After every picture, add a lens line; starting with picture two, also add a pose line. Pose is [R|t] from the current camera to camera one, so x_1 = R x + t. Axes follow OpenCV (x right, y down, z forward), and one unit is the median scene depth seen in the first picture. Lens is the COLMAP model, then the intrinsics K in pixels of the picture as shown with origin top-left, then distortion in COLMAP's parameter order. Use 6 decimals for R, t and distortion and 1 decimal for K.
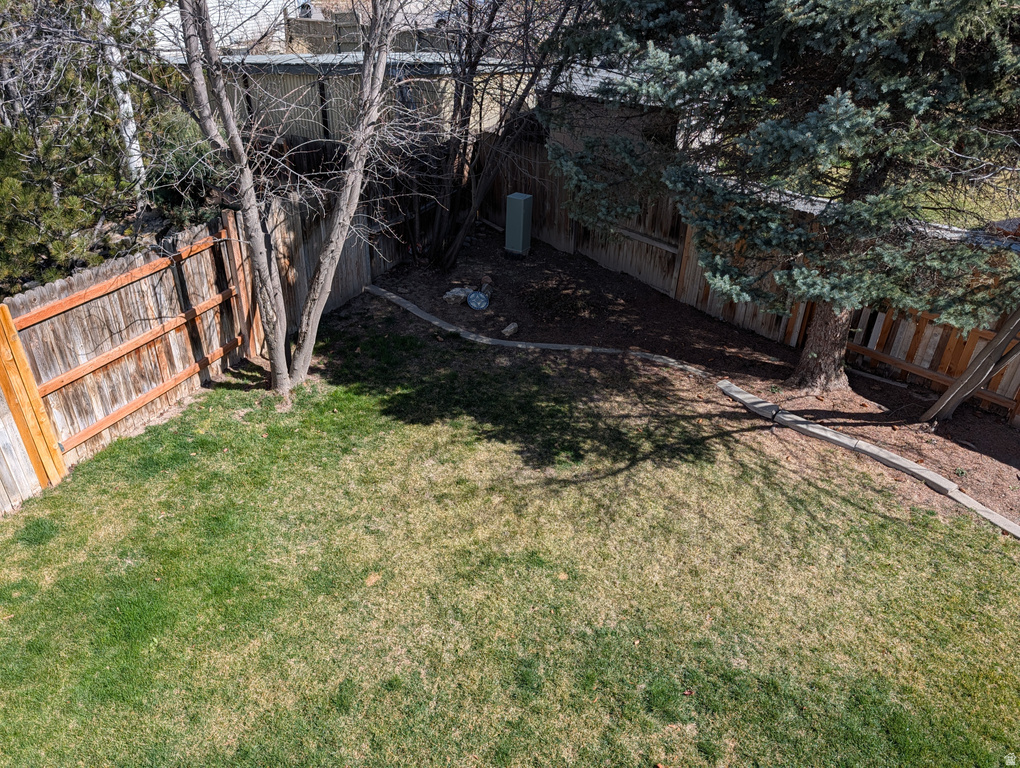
lens RADIAL K [[728.5, 0, 509.4], [0, 728.5, 384.6], [0, 0, 1]] dist [0.011894, -0.016765]
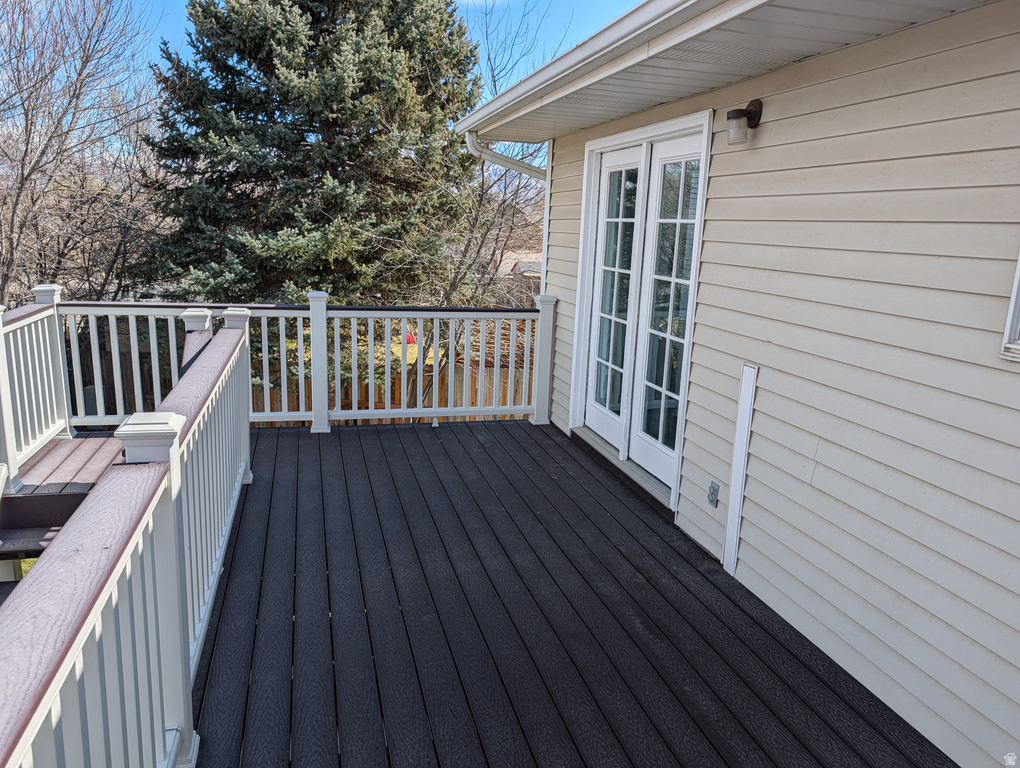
lens RADIAL K [[728.5, 0, 511.0], [0, 728.5, 383.9], [0, 0, 1]] dist [0.011894, -0.016765]
pose [[0.804745, -0.119451, 0.581478, -0.300333], [0.297028, 0.929130, -0.220207, 0.524153], [-0.513965, 0.349926, 0.783194, -0.890062]]
